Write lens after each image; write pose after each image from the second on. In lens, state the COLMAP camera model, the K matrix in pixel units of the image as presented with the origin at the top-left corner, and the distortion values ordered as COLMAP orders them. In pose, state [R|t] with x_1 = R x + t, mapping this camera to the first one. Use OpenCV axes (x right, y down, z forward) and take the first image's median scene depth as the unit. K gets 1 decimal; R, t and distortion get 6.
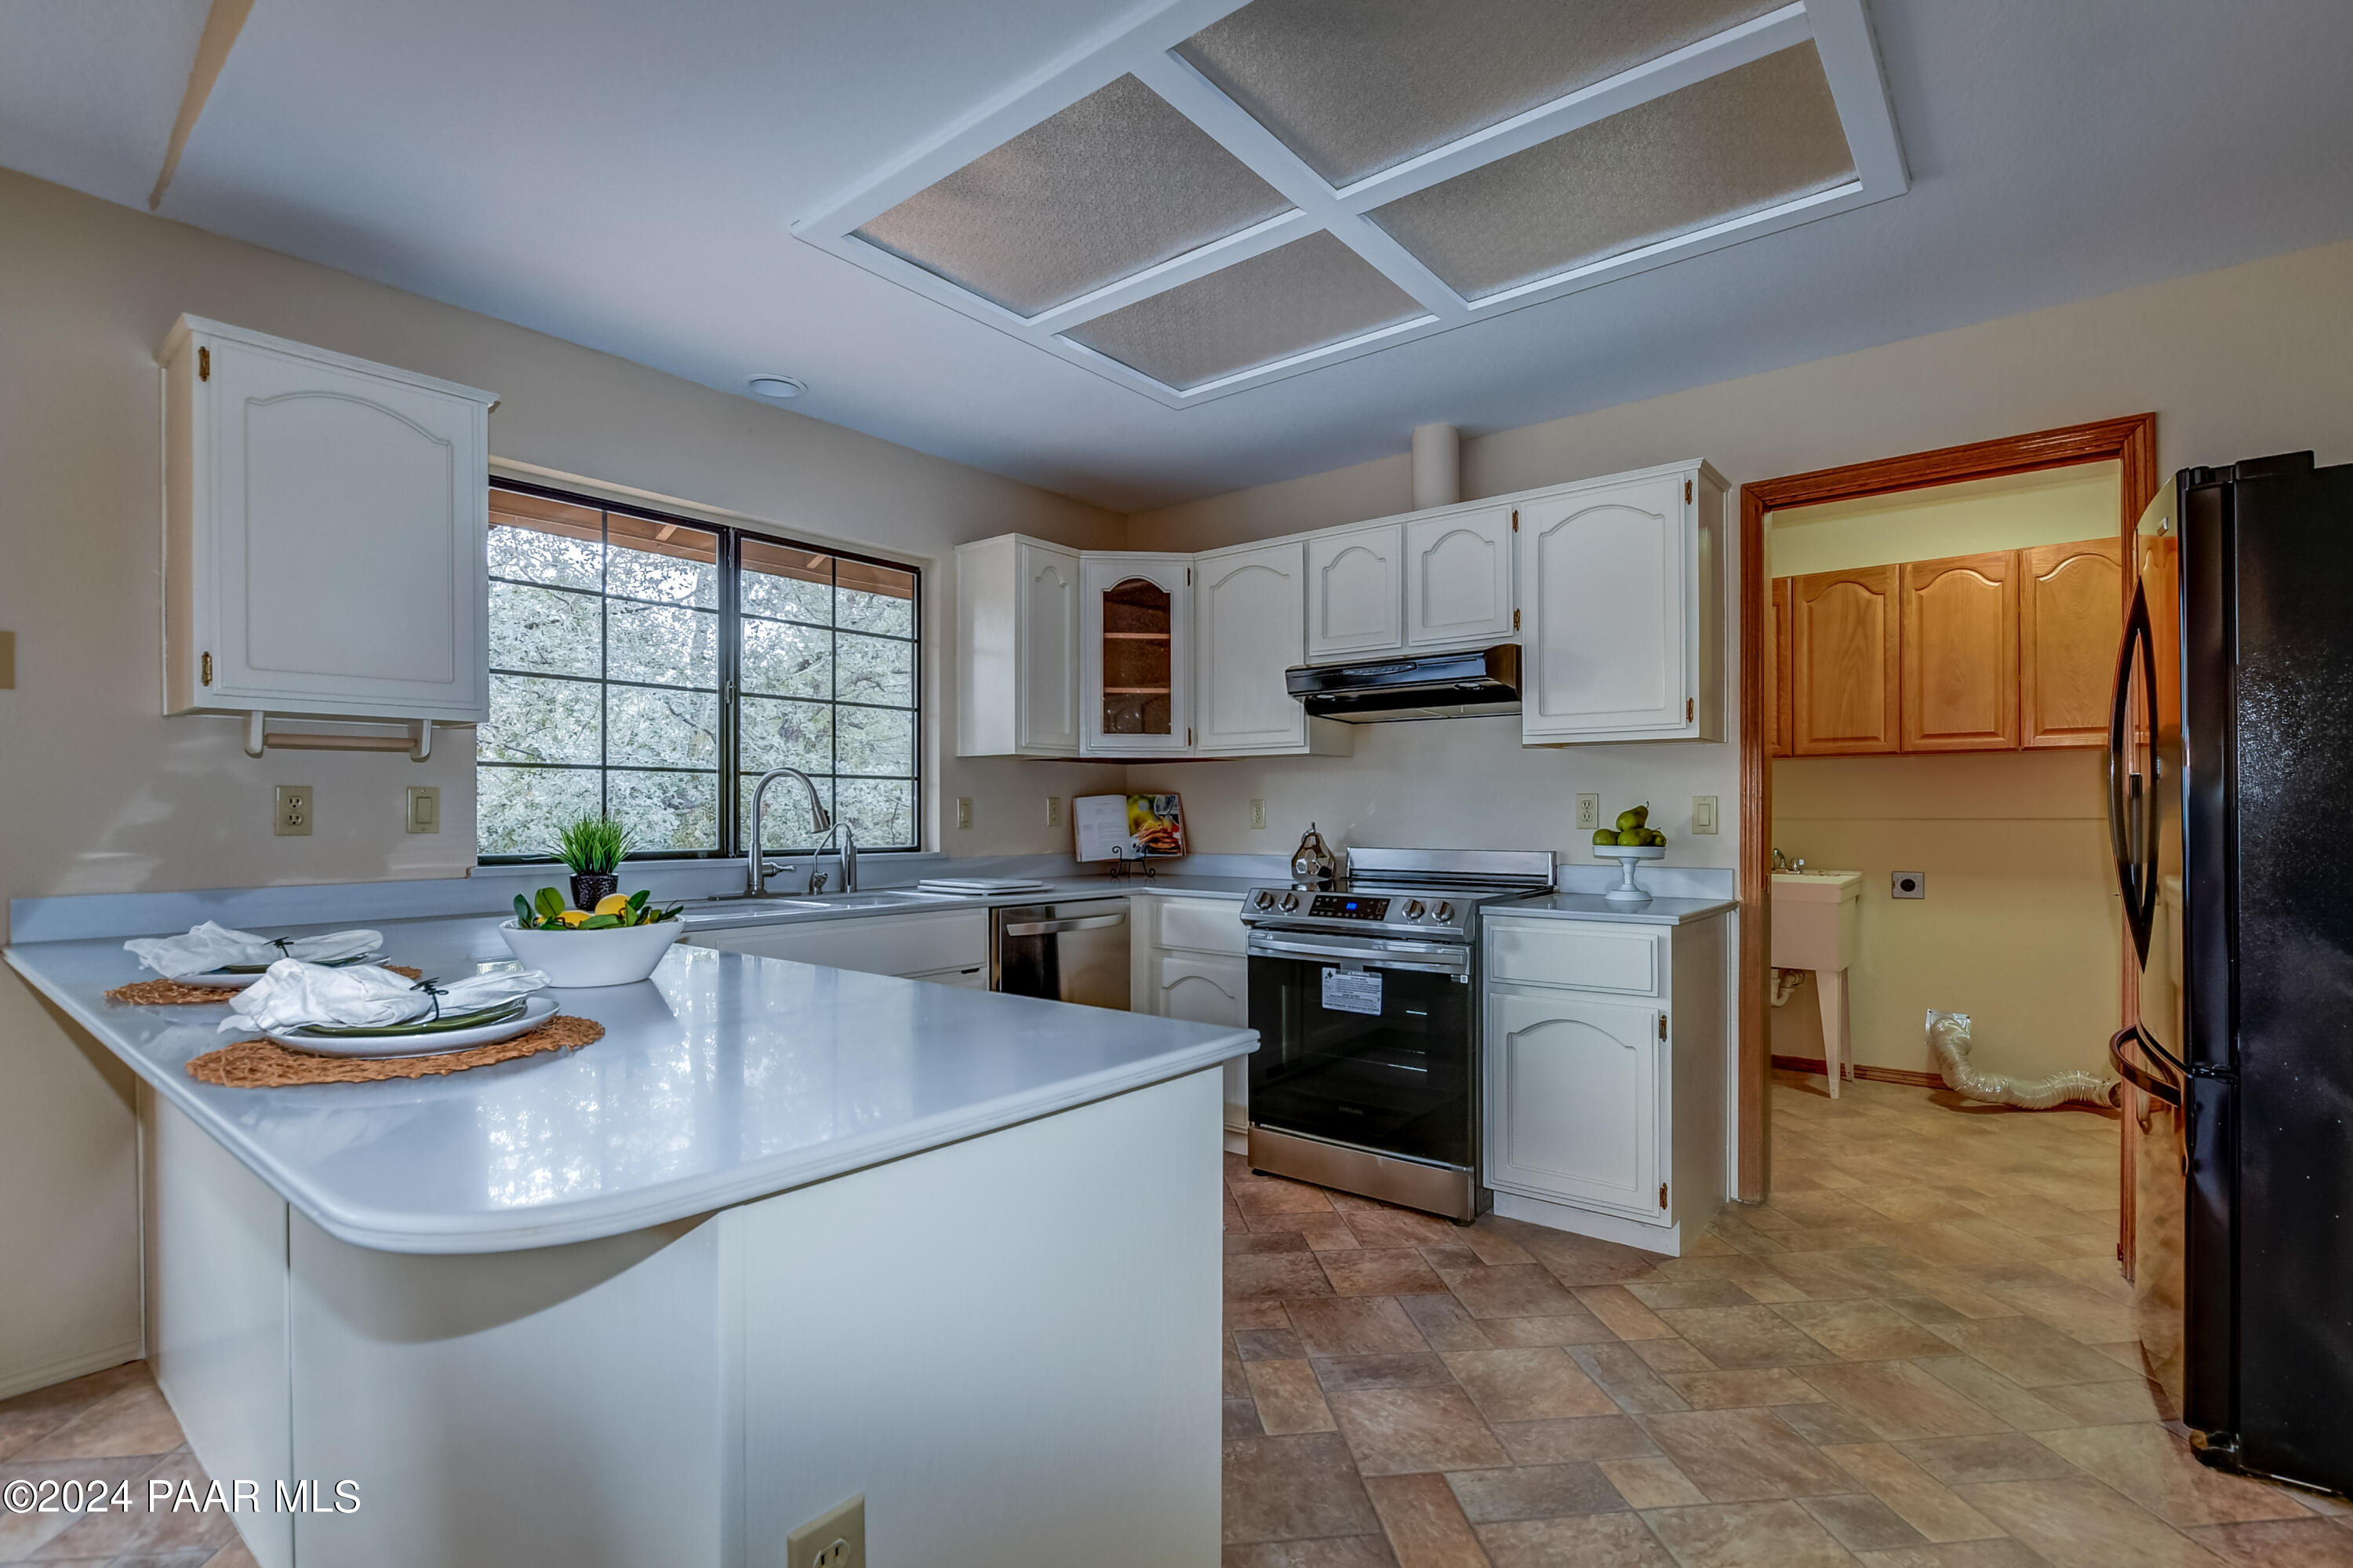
lens RADIAL K [[1073.2, 0, 1184.6], [0, 1073.2, 809.5], [0, 0, 1]] dist [-0.019702, 0.002815]
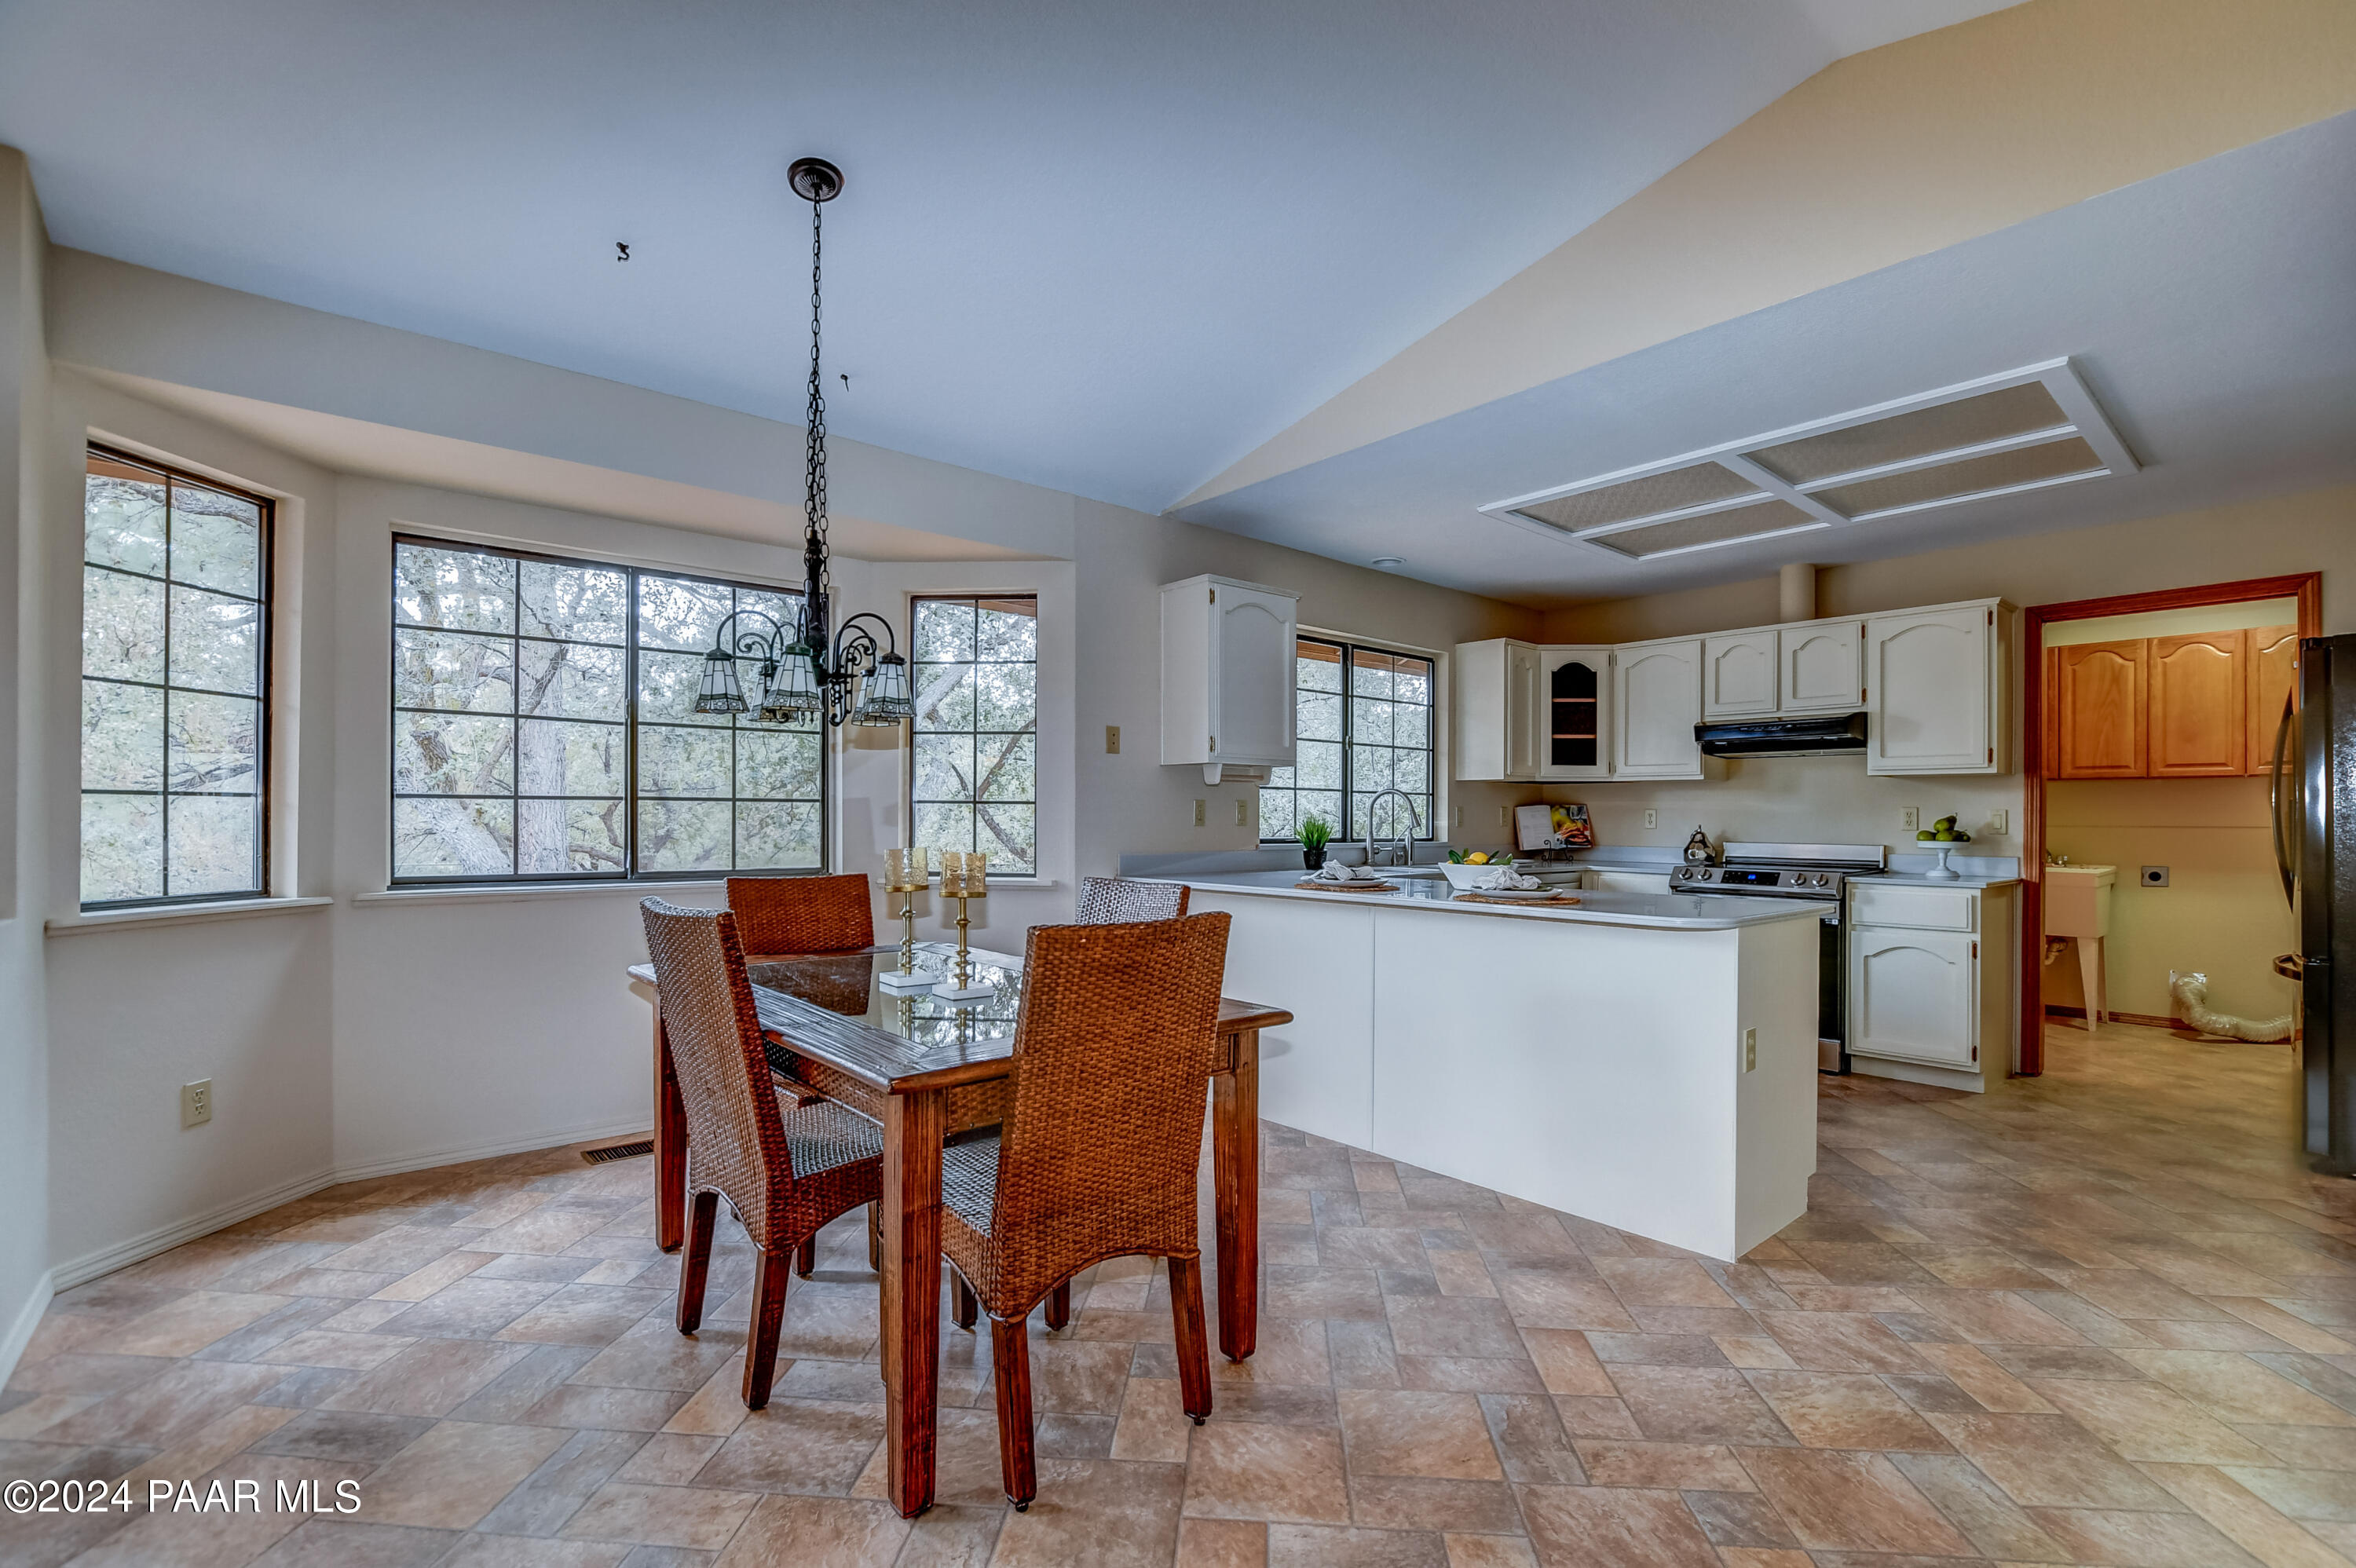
lens RADIAL K [[1074.4, 0, 1164.9], [0, 1074.4, 808.9], [0, 0, 1]] dist [-0.019702, 0.002815]
pose [[0.984892, 0.006501, -0.173047, -0.356629], [-0.007340, 0.999964, -0.004212, 0.001304], [0.173014, 0.005419, 0.984905, -0.593615]]
